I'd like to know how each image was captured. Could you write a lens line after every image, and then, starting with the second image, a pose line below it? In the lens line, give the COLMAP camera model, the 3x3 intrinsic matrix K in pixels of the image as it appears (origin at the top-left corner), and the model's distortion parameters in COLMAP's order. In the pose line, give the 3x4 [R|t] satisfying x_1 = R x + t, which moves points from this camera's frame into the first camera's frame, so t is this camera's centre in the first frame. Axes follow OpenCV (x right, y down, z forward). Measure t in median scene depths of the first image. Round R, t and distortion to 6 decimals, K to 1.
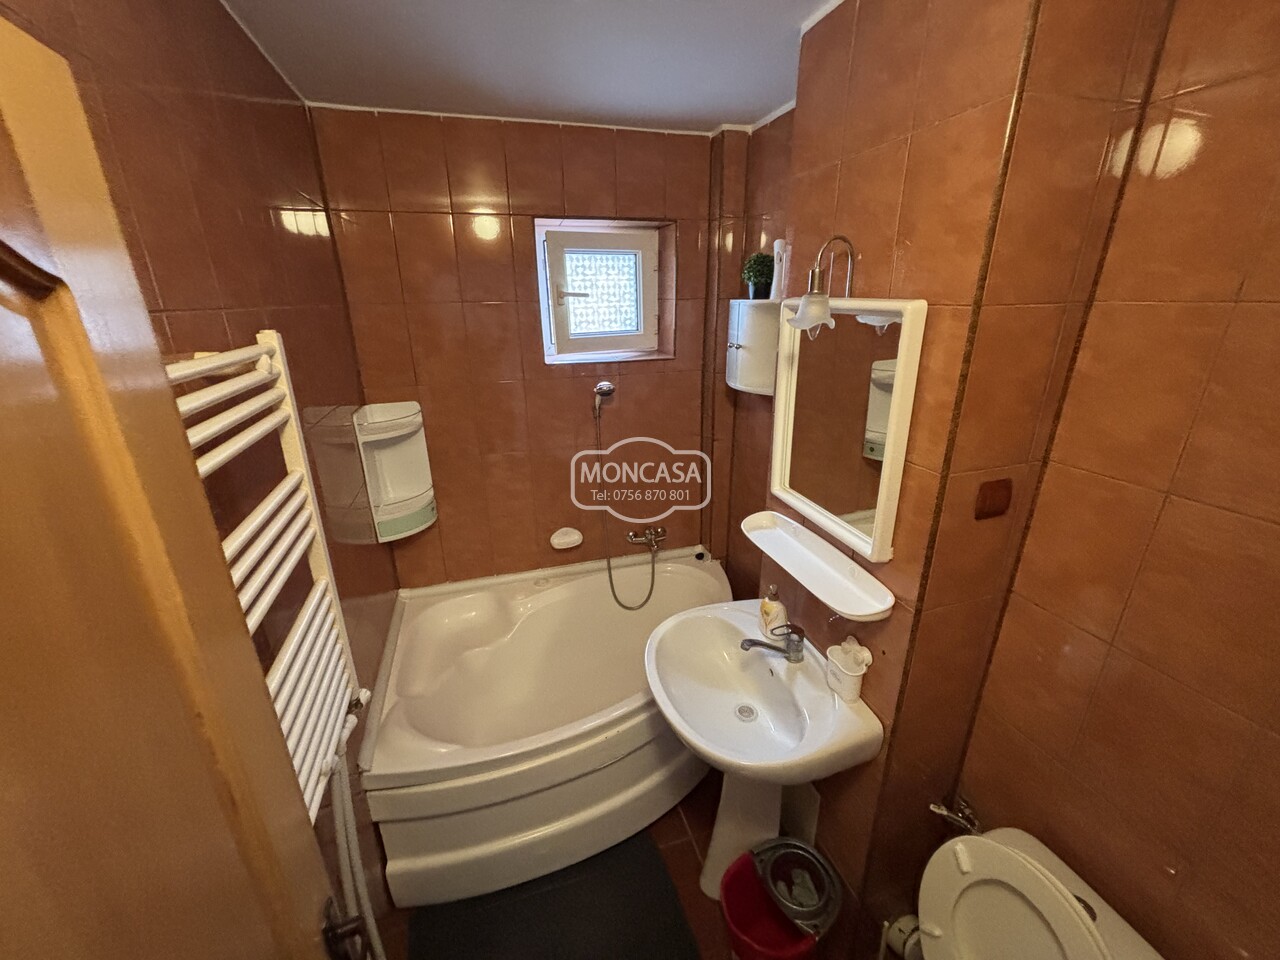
lens RADIAL K [[513.4, 0, 642.1], [0, 513.4, 474.6], [0, 0, 1]] dist [-0.010915, 0.001747]
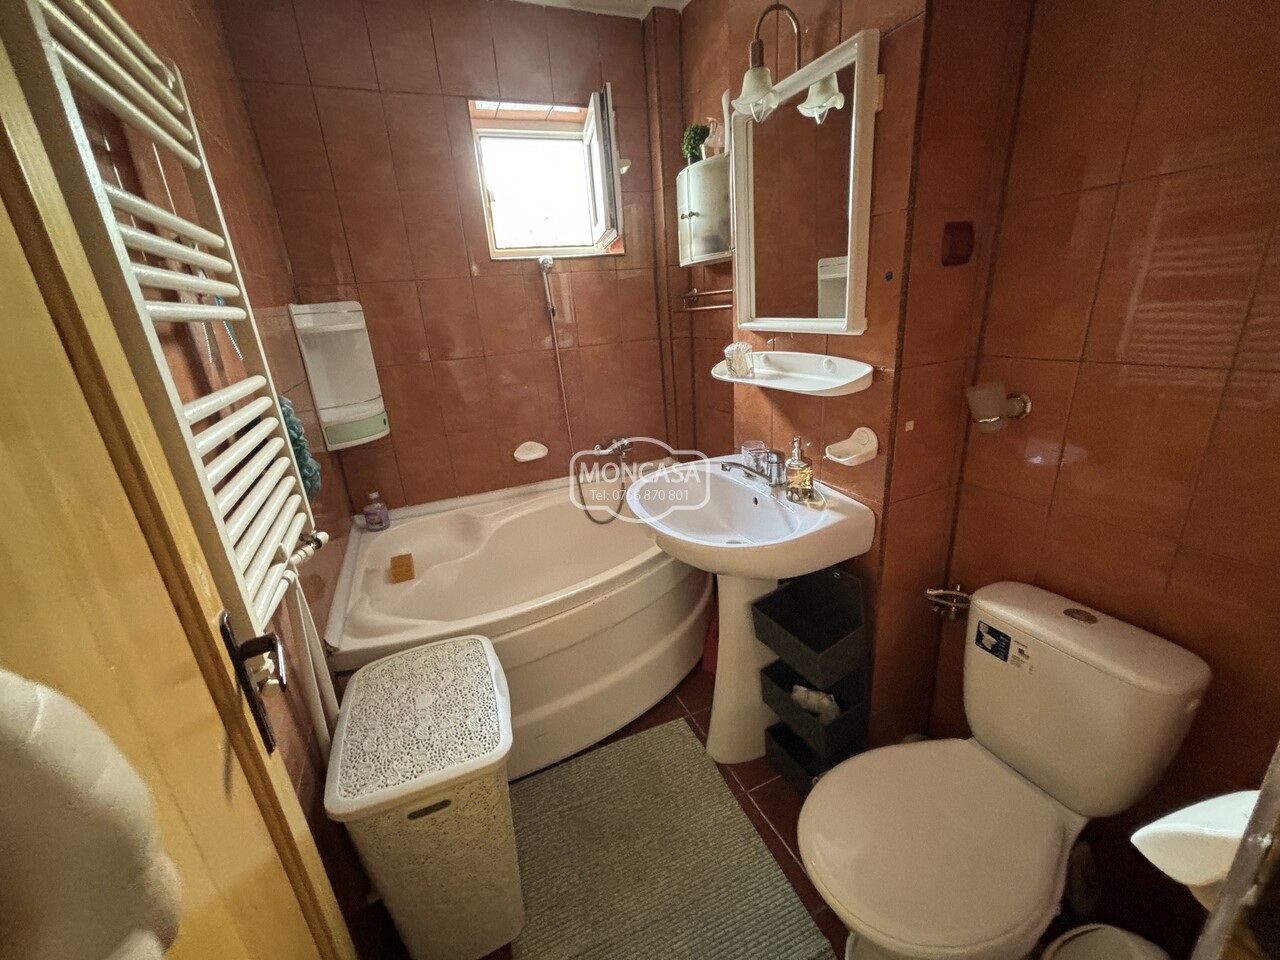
lens RADIAL K [[513.4, 0, 644.0], [0, 513.4, 479.1], [0, 0, 1]] dist [-0.010915, 0.001747]
pose [[0.991785, -0.092114, 0.088756, -0.035704], [0.093663, 0.995513, -0.013441, 0.267372], [-0.087120, 0.021644, 0.995963, 0.032428]]
